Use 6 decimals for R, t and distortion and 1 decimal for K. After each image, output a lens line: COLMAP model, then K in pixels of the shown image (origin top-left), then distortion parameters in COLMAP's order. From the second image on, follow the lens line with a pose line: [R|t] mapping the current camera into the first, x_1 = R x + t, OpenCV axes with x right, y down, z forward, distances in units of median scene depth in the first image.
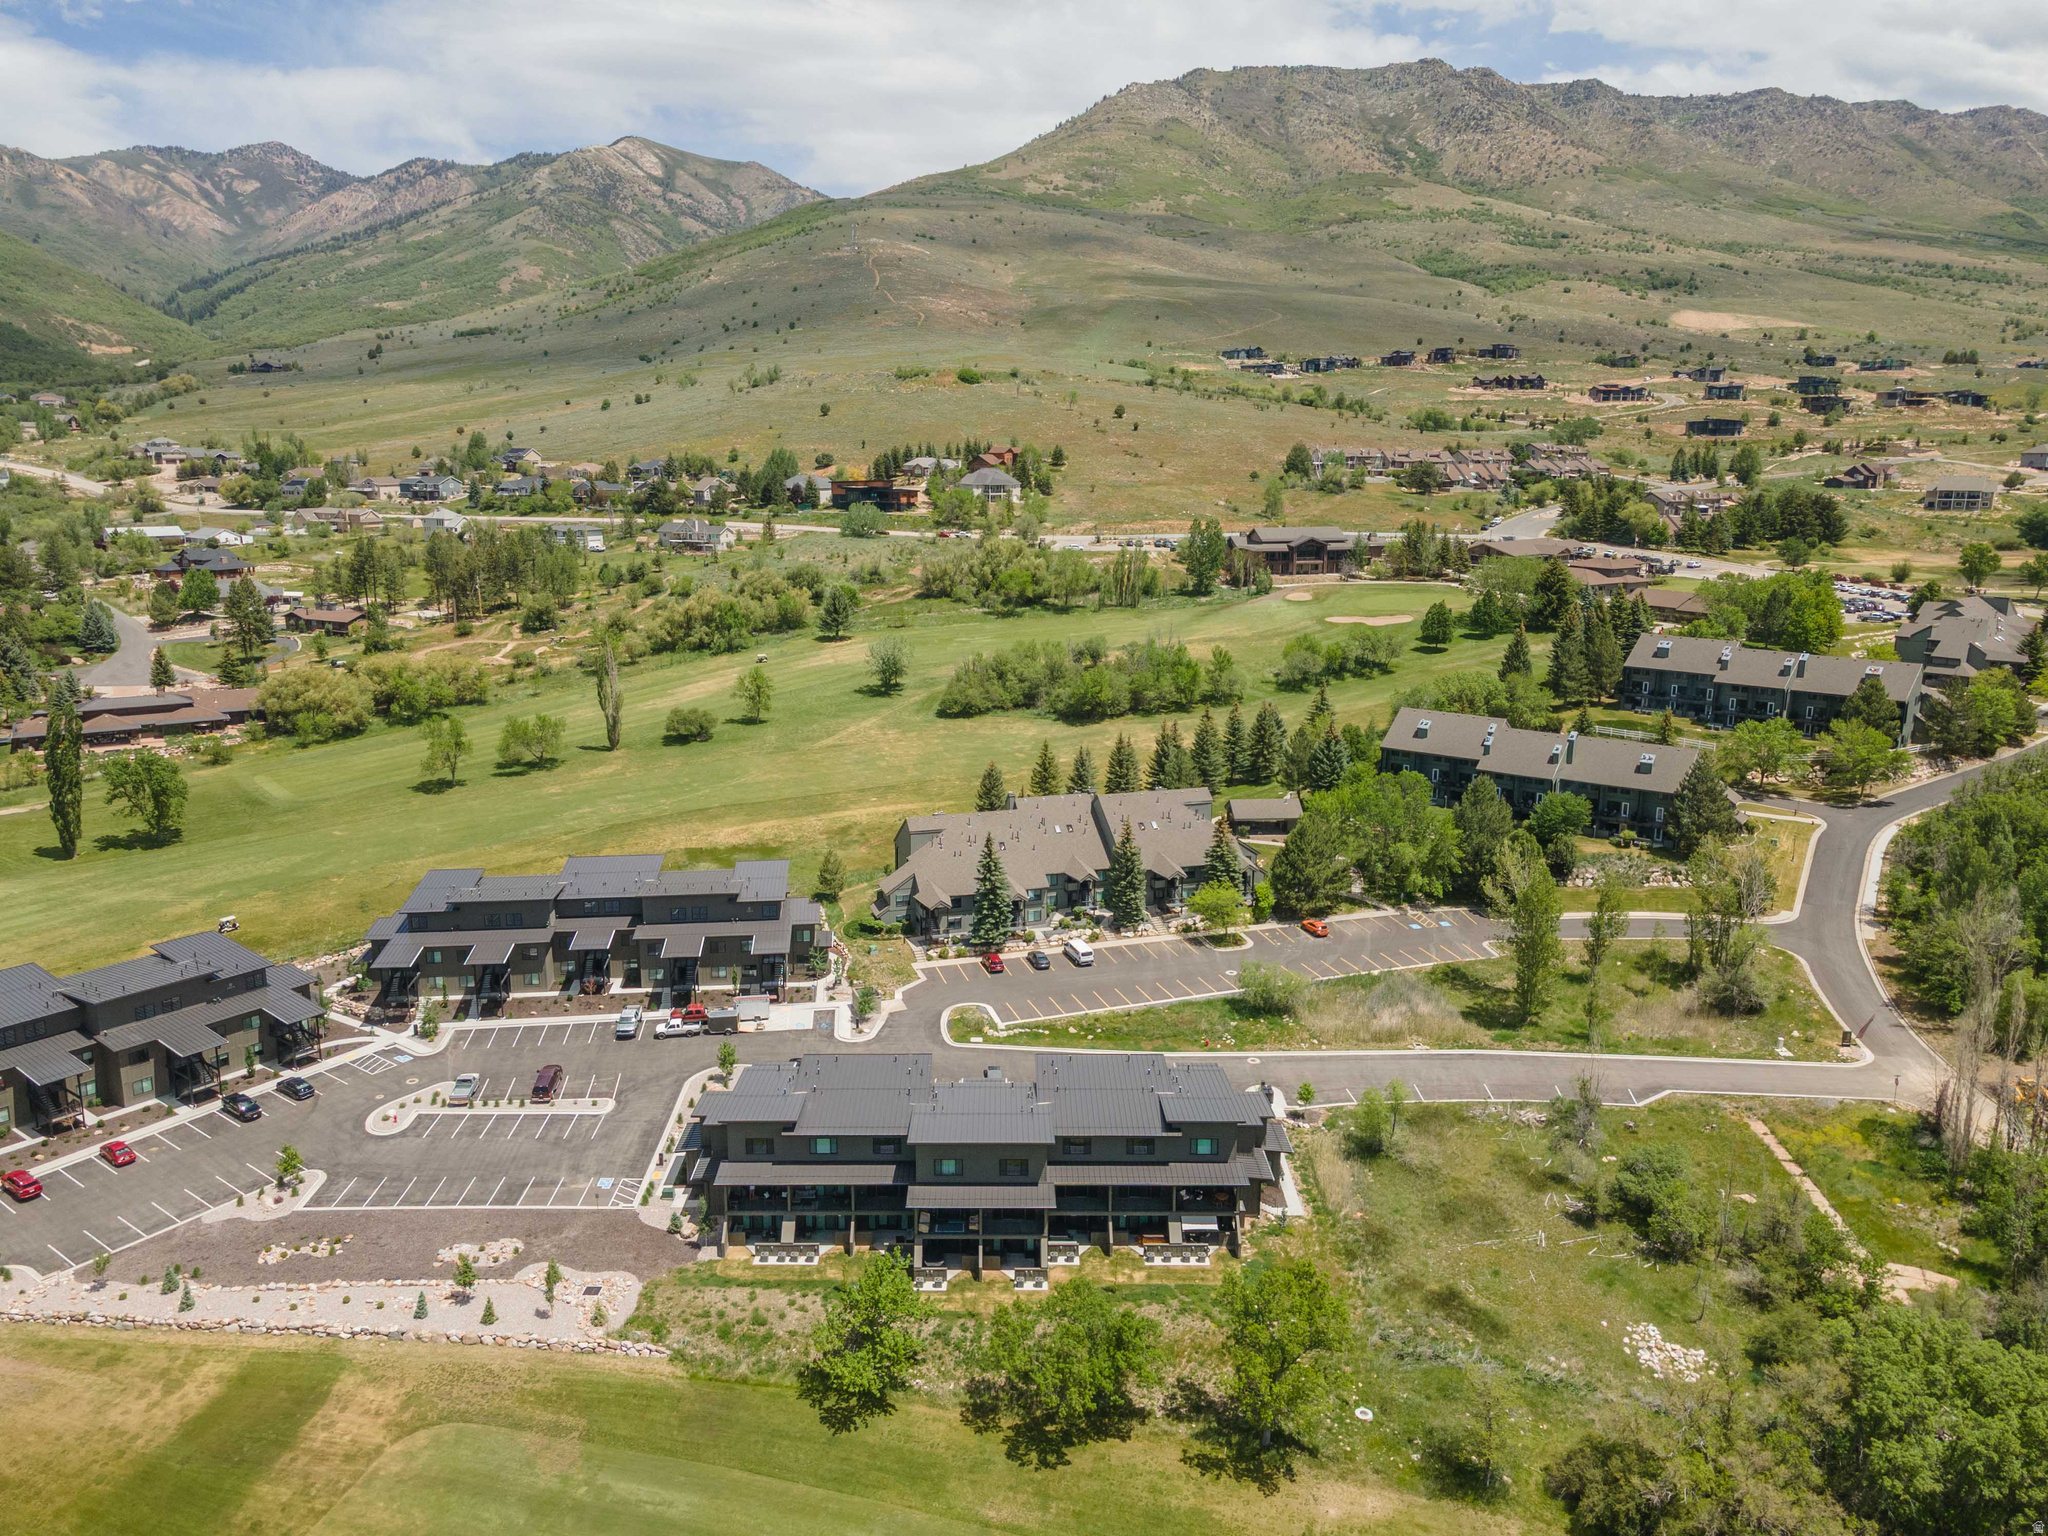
lens RADIAL K [[1467.1, 0, 1024.0], [0, 1467.1, 768.0], [0, 0, 1]] dist [0.031595, 0.022733]
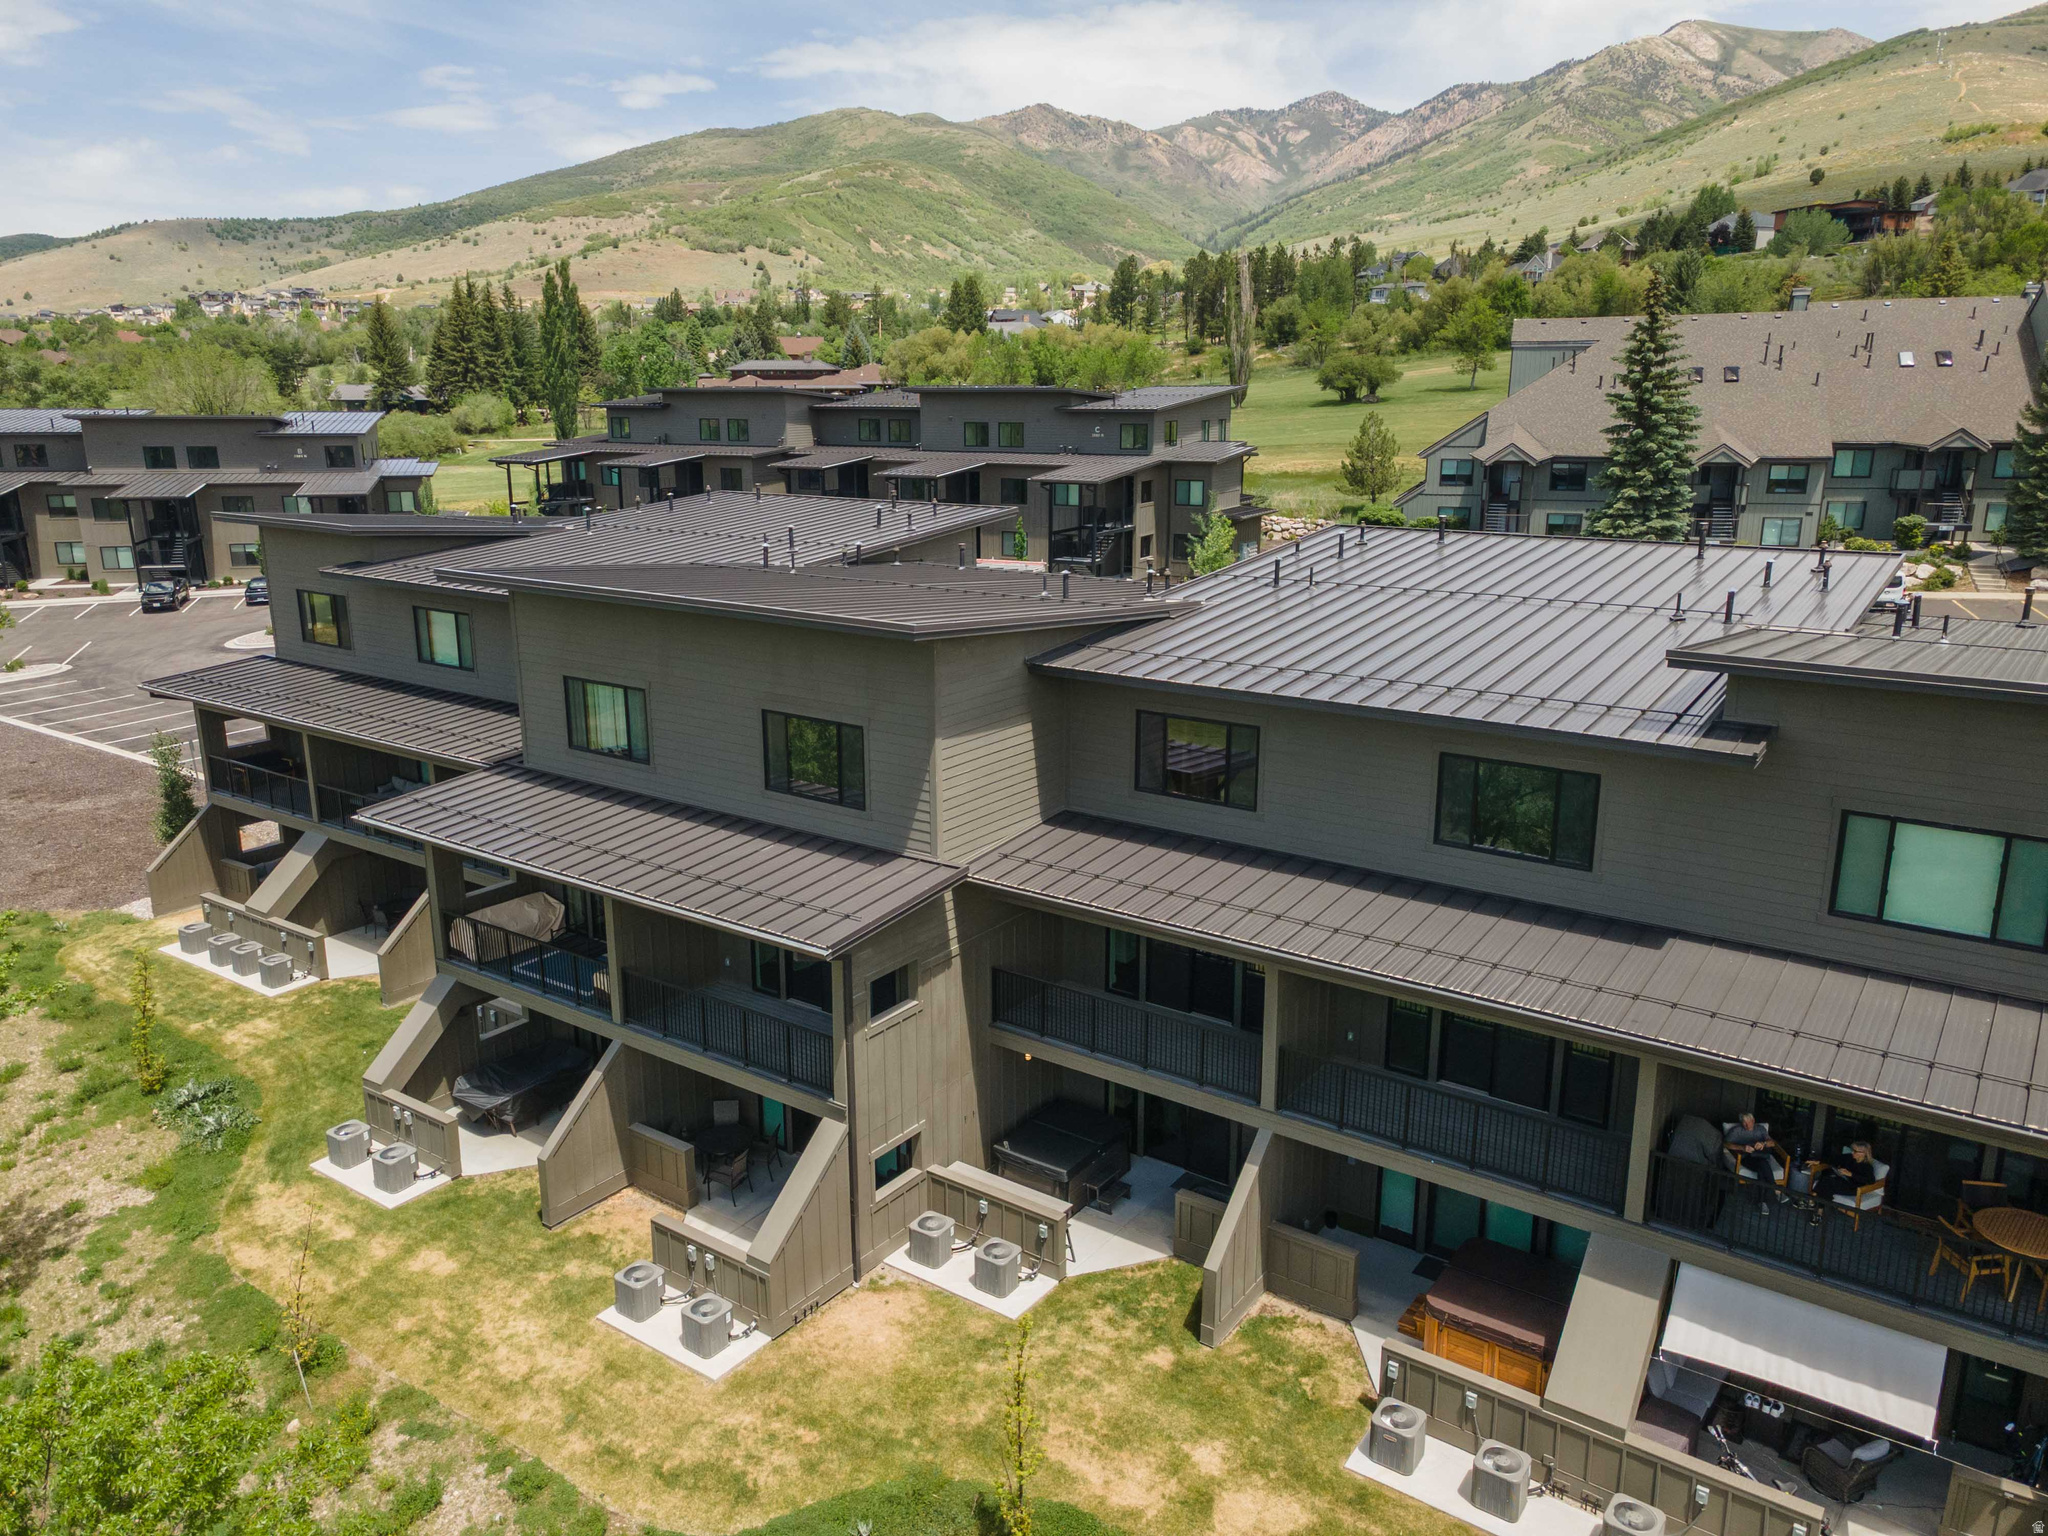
lens RADIAL K [[1467.8, 0, 1024.0], [0, 1467.8, 768.0], [0, 0, 1]] dist [0.031421, 0.049354]
pose [[0.804303, 0.139770, -0.577547, 0.032537], [-0.117563, 0.990160, 0.075903, 0.059832], [0.582473, 0.006849, 0.812821, 0.200158]]
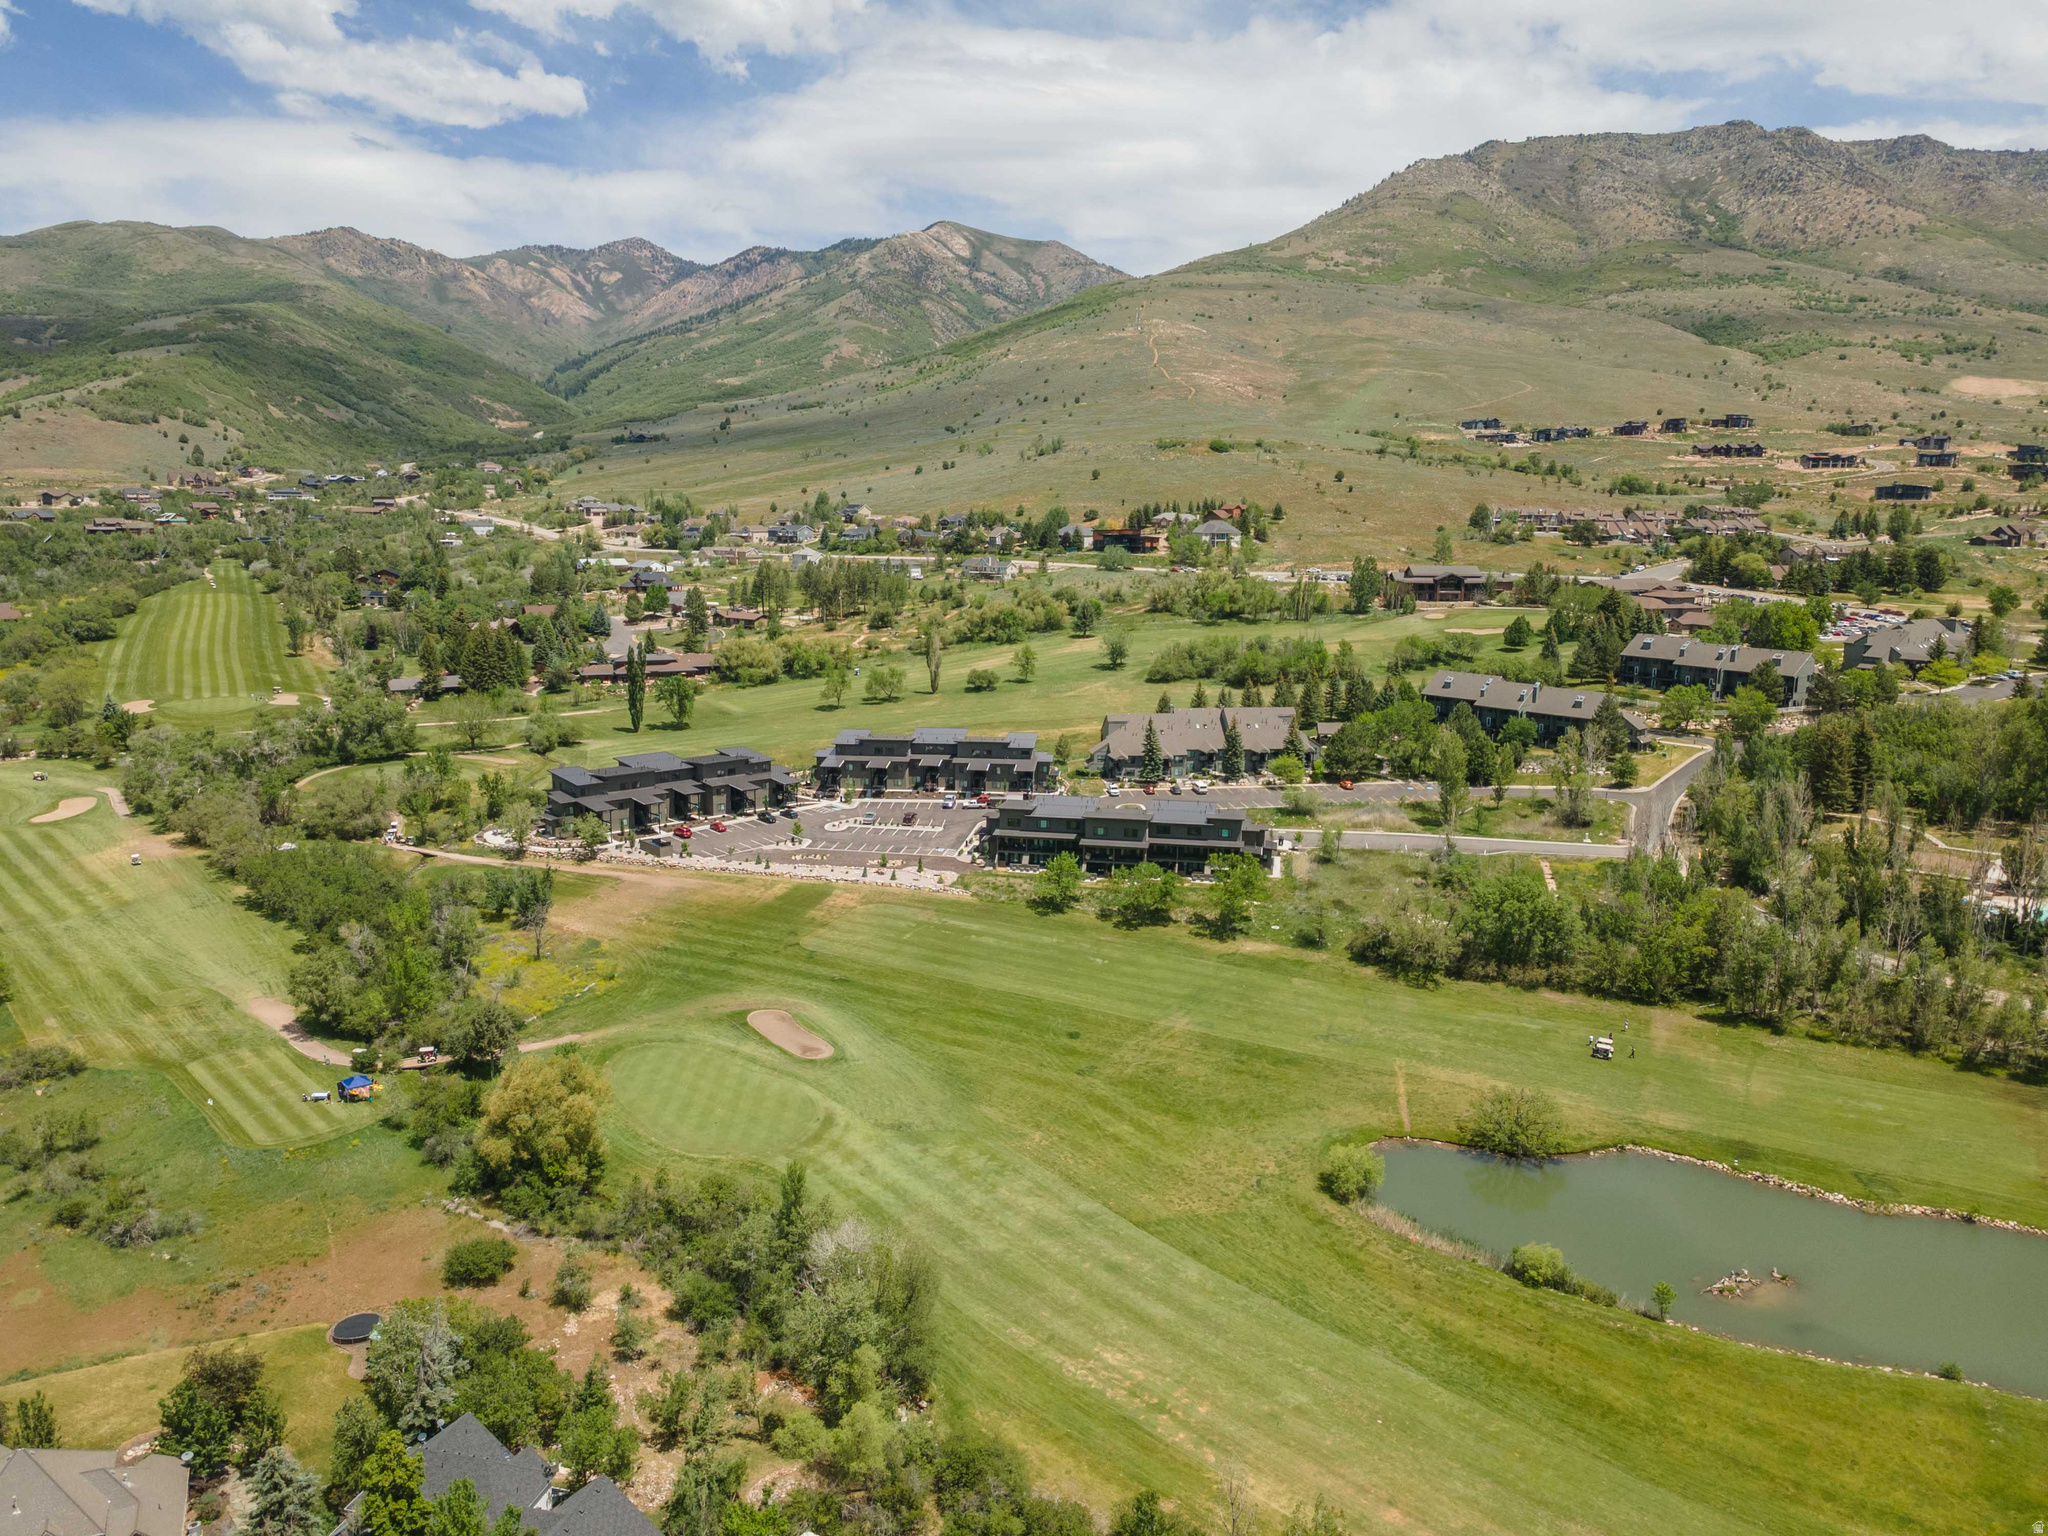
lens RADIAL K [[1467.1, 0, 1024.0], [0, 1467.1, 768.0], [0, 0, 1]] dist [0.031595, 0.022733]
pose [[0.982167, 0.041008, -0.183485, 0.048339], [-0.048464, 0.998164, -0.036335, 0.056322], [0.181658, 0.044579, 0.982351, -0.238075]]
